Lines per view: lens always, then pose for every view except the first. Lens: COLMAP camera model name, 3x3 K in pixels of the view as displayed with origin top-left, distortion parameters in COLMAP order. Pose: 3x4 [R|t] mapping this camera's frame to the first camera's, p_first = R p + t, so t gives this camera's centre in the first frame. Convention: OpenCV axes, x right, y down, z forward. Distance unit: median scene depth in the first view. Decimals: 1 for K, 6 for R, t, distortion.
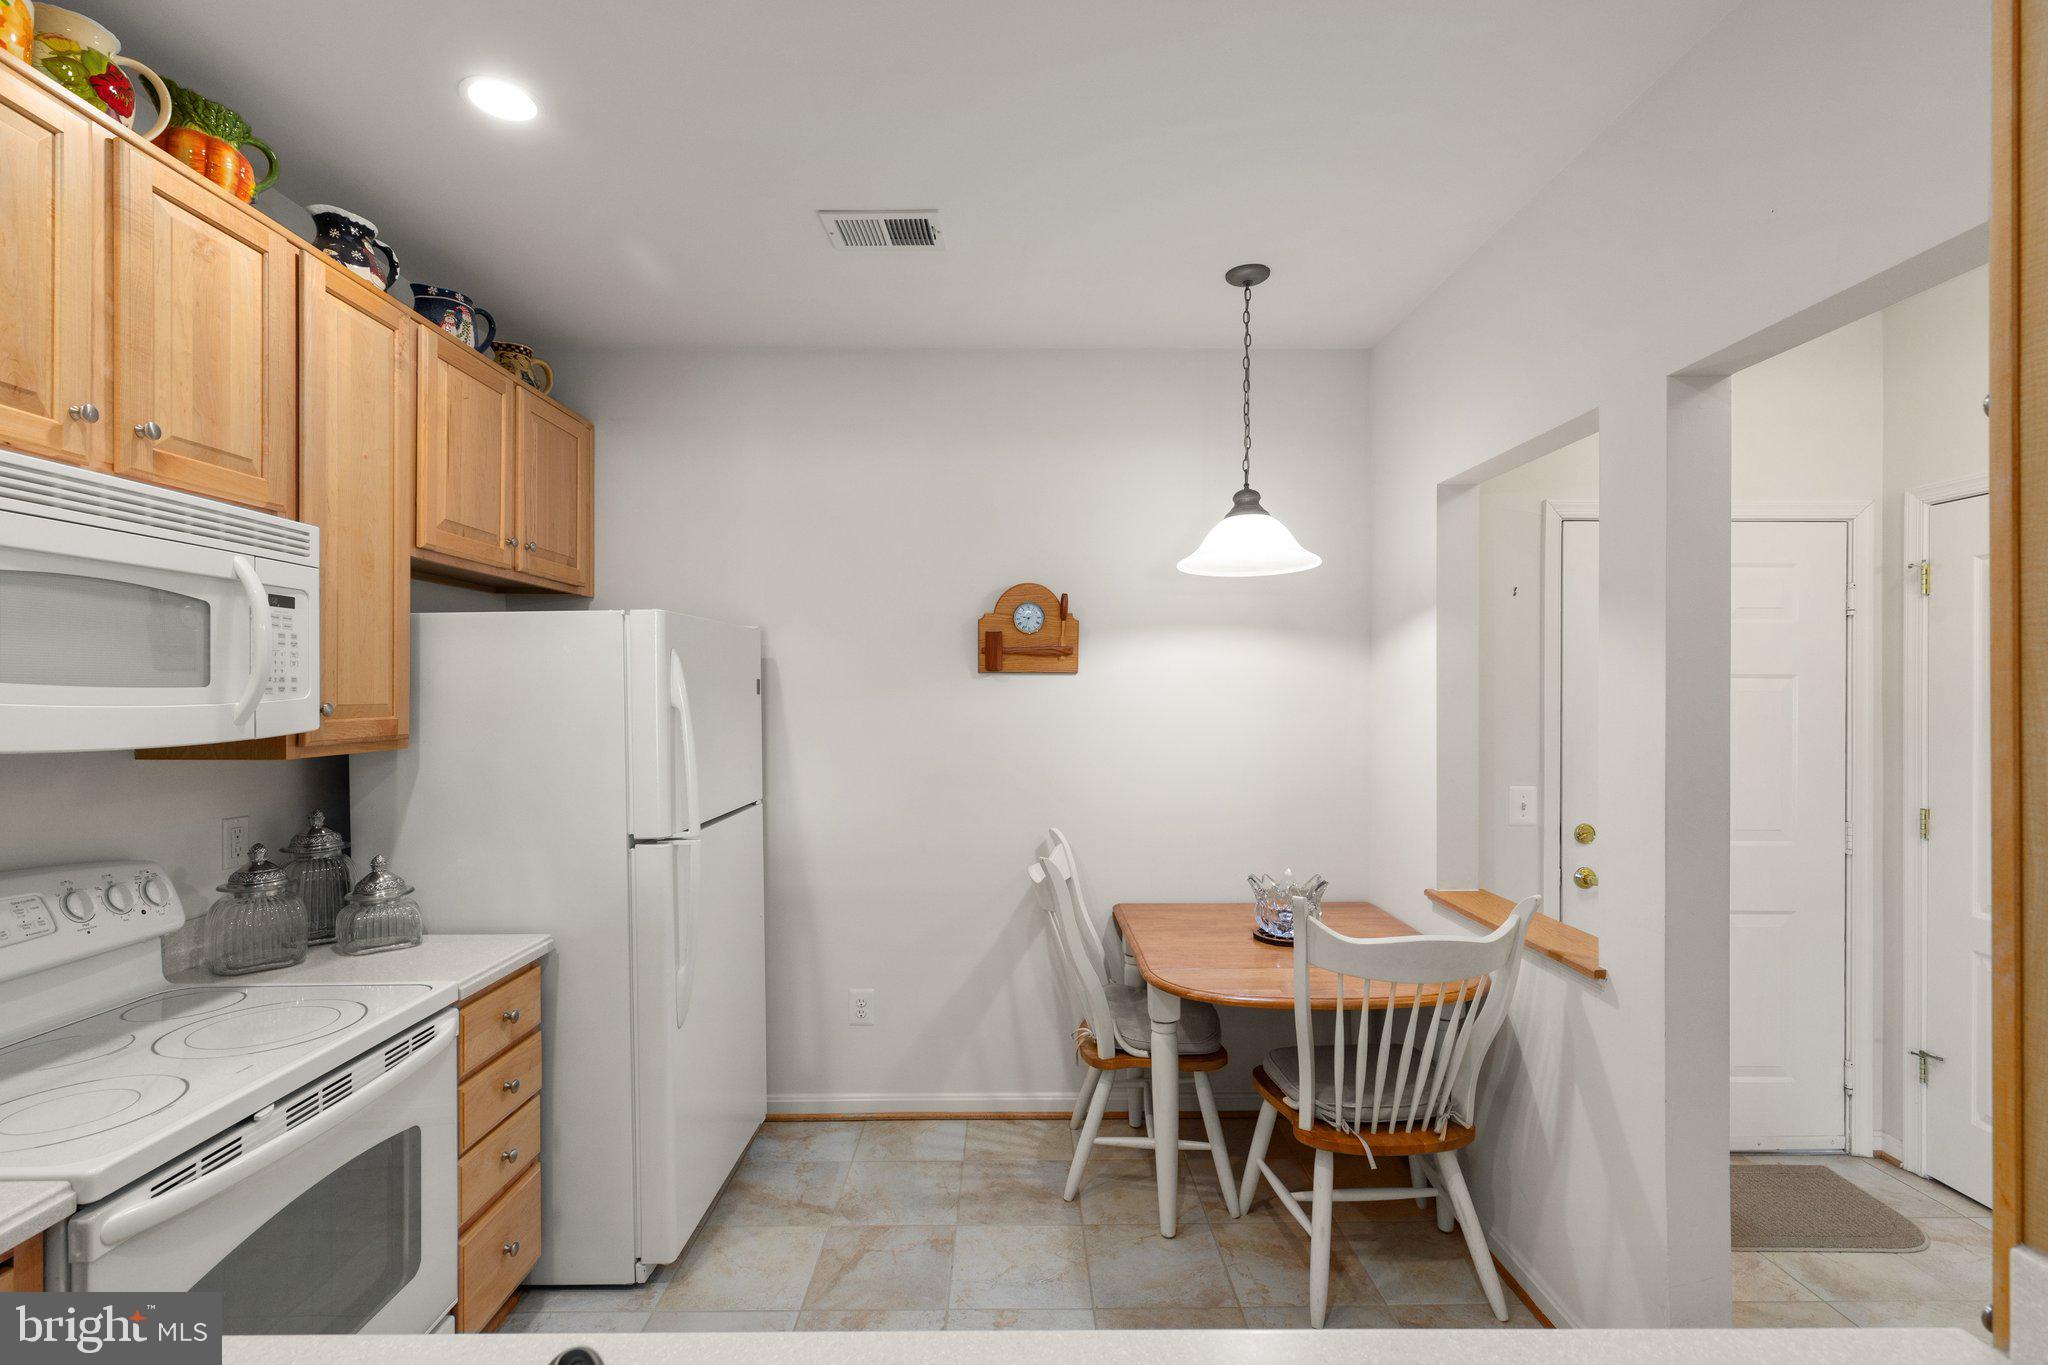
lens RADIAL K [[931.0, 0, 1028.2], [0, 931.0, 706.9], [0, 0, 1]] dist [-0.000252, 0.000088]
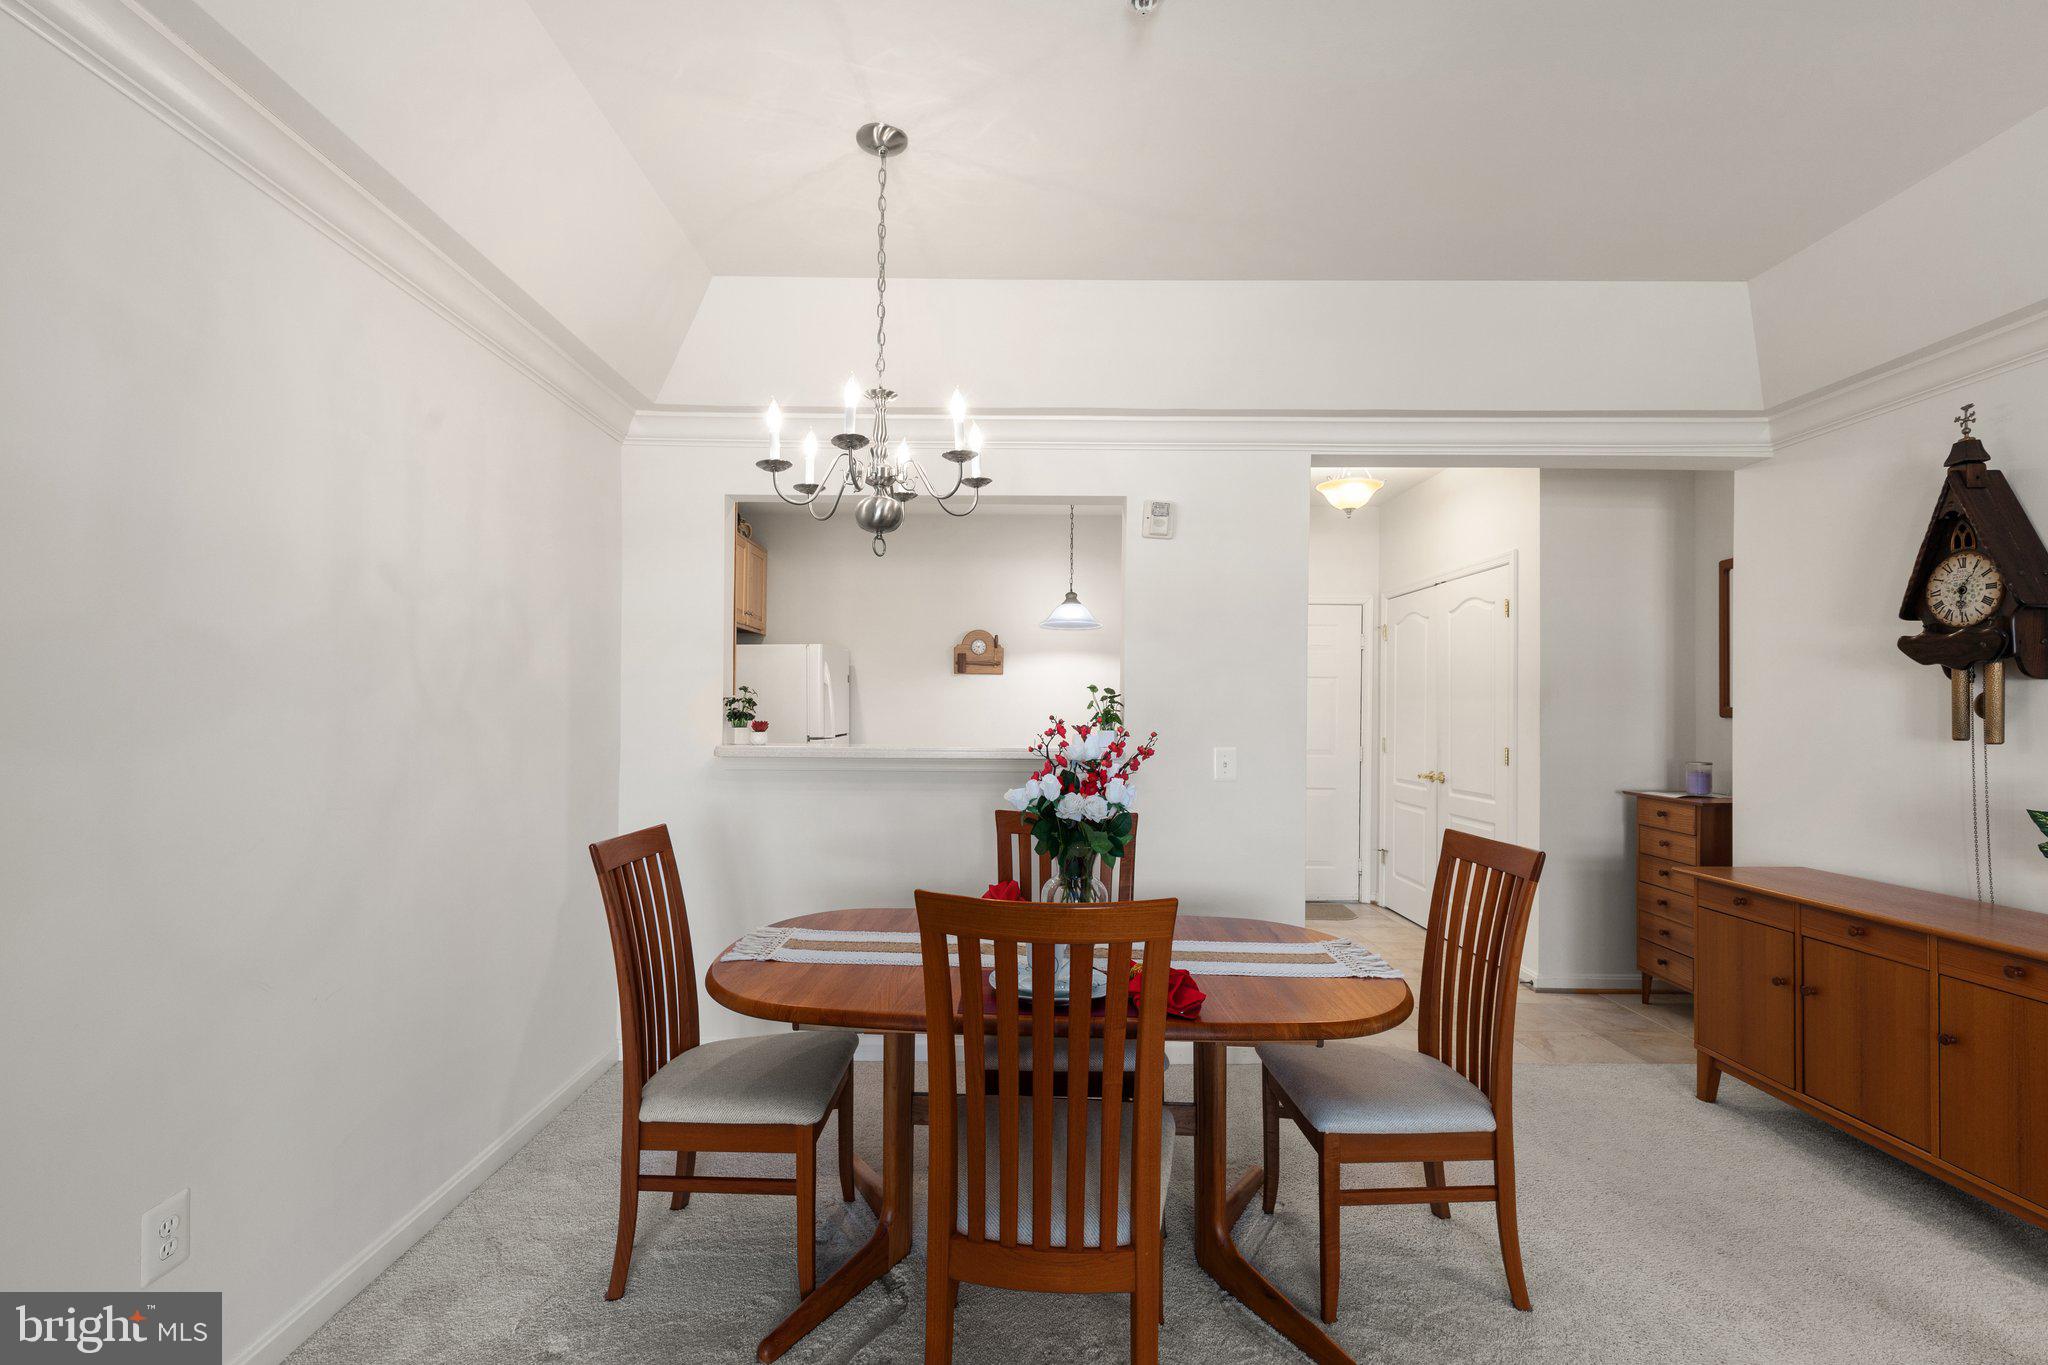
lens RADIAL K [[937.9, 0, 1012.8], [0, 937.9, 684.0], [0, 0, 1]] dist [0.000693, 0.000224]
pose [[0.999900, 0.008479, -0.011357, 0.141531], [-0.008945, 0.999096, -0.041565, 0.100969], [0.010994, 0.041663, 0.999071, -1.499252]]
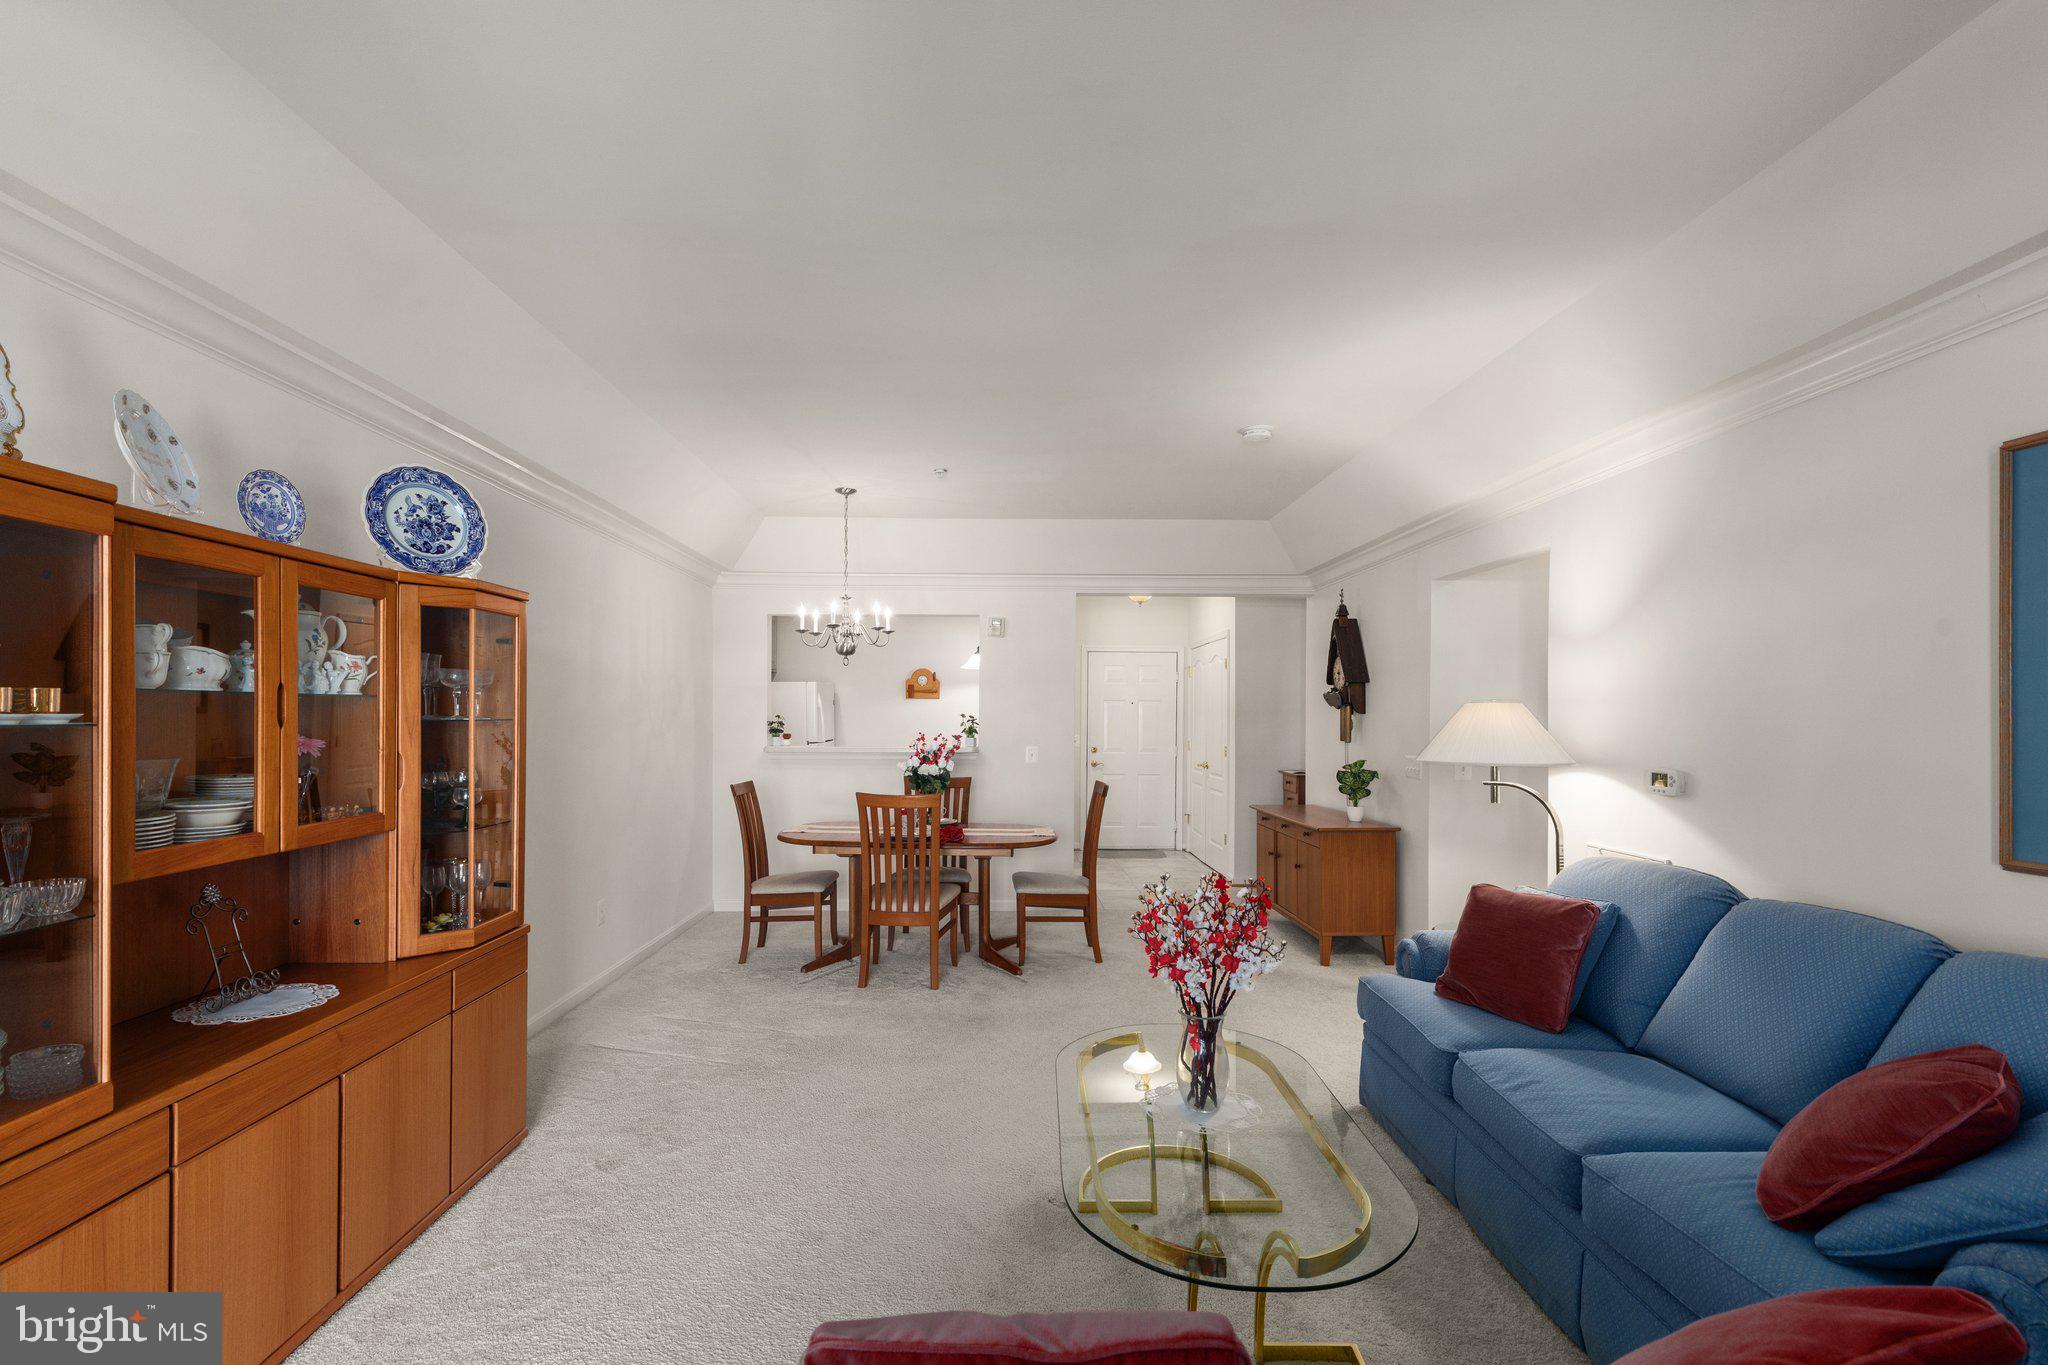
lens RADIAL K [[931.0, 0, 1028.2], [0, 931.0, 706.9], [0, 0, 1]] dist [-0.000252, 0.000088]
pose [[0.999789, 0.005163, 0.019860, 0.403599], [-0.004729, 0.999750, -0.021858, 0.078421], [-0.019968, 0.021760, 0.999564, -2.879366]]
